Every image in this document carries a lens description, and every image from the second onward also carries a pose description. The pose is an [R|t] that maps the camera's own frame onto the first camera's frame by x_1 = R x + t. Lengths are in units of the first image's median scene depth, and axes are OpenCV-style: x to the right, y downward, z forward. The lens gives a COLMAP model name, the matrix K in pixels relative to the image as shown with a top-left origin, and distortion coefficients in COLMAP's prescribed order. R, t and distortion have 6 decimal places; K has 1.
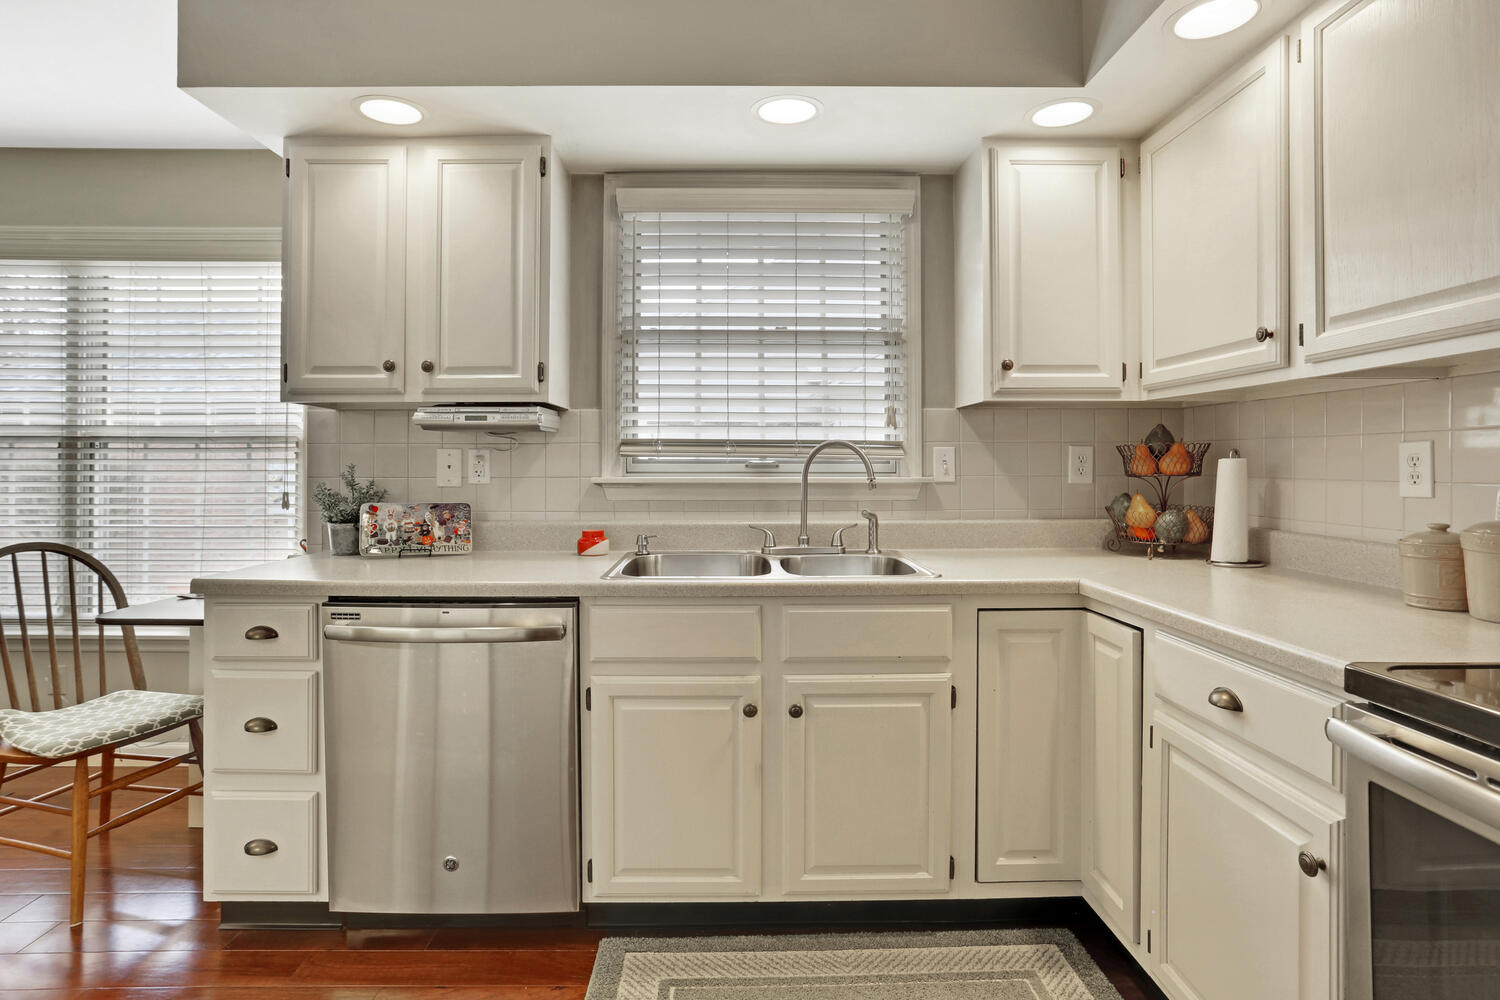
lens RADIAL K [[799.7, 0, 746.9], [0, 799.7, 474.3], [0, 0, 1]] dist [-0.015503, 0.000896]
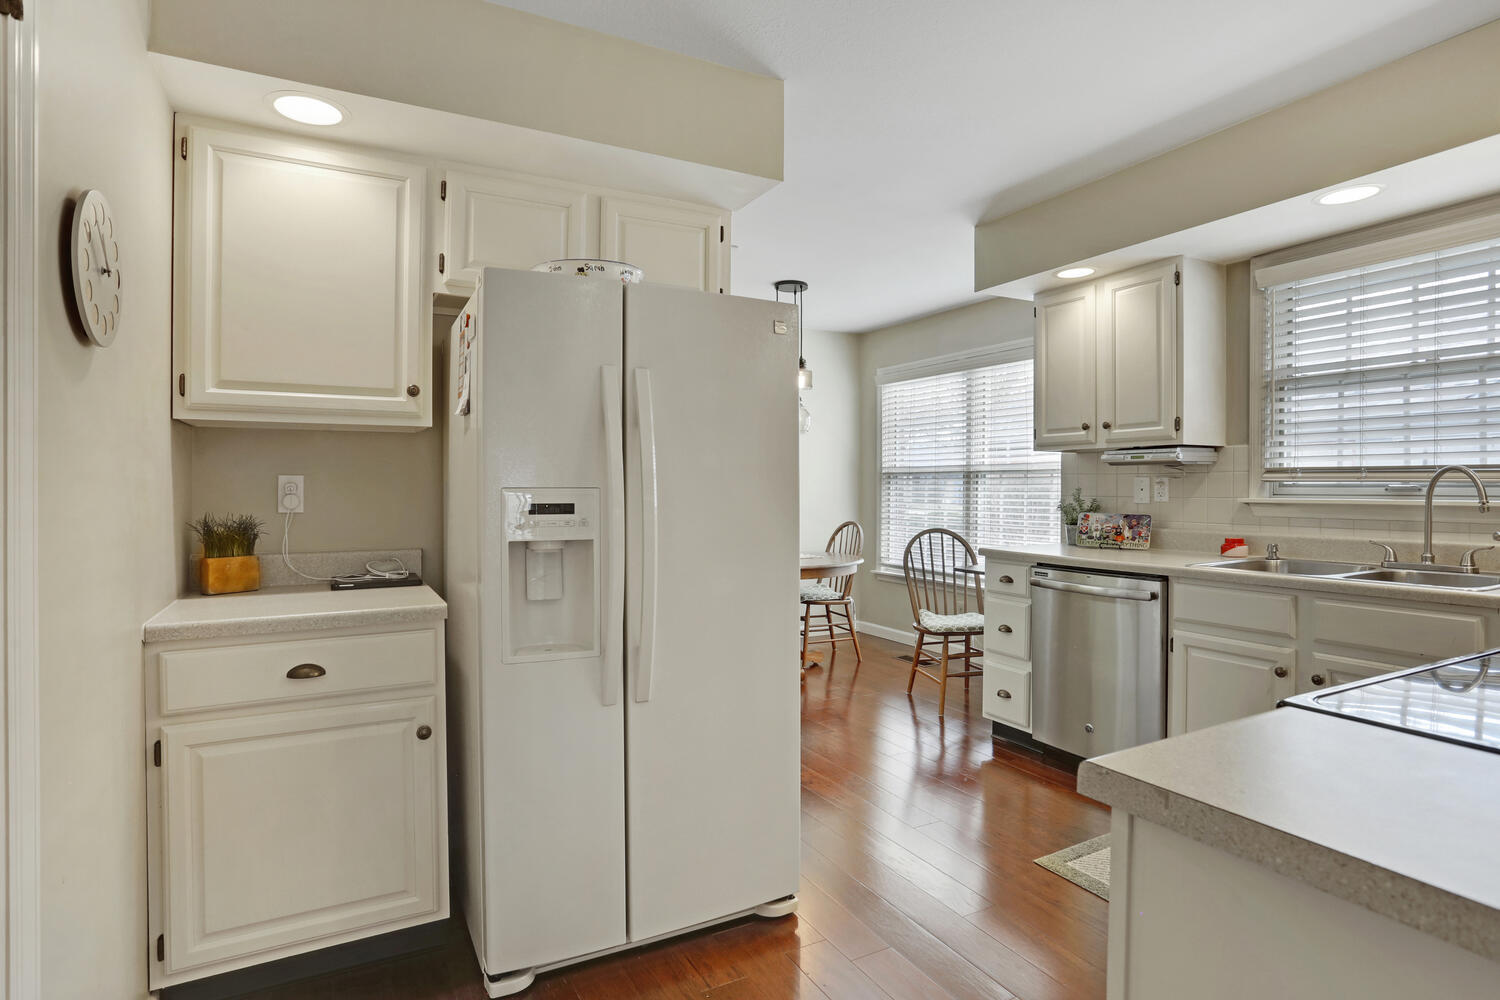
lens RADIAL K [[744.2, 0, 737.3], [0, 744.2, 497.3], [0, 0, 1]] dist [-0.012996, 0.000837]
pose [[0.463471, 0.011859, -0.886033, 0.506682], [-0.009378, 0.999920, 0.008477, 0.000270], [0.886063, 0.004381, 0.463545, -0.287404]]
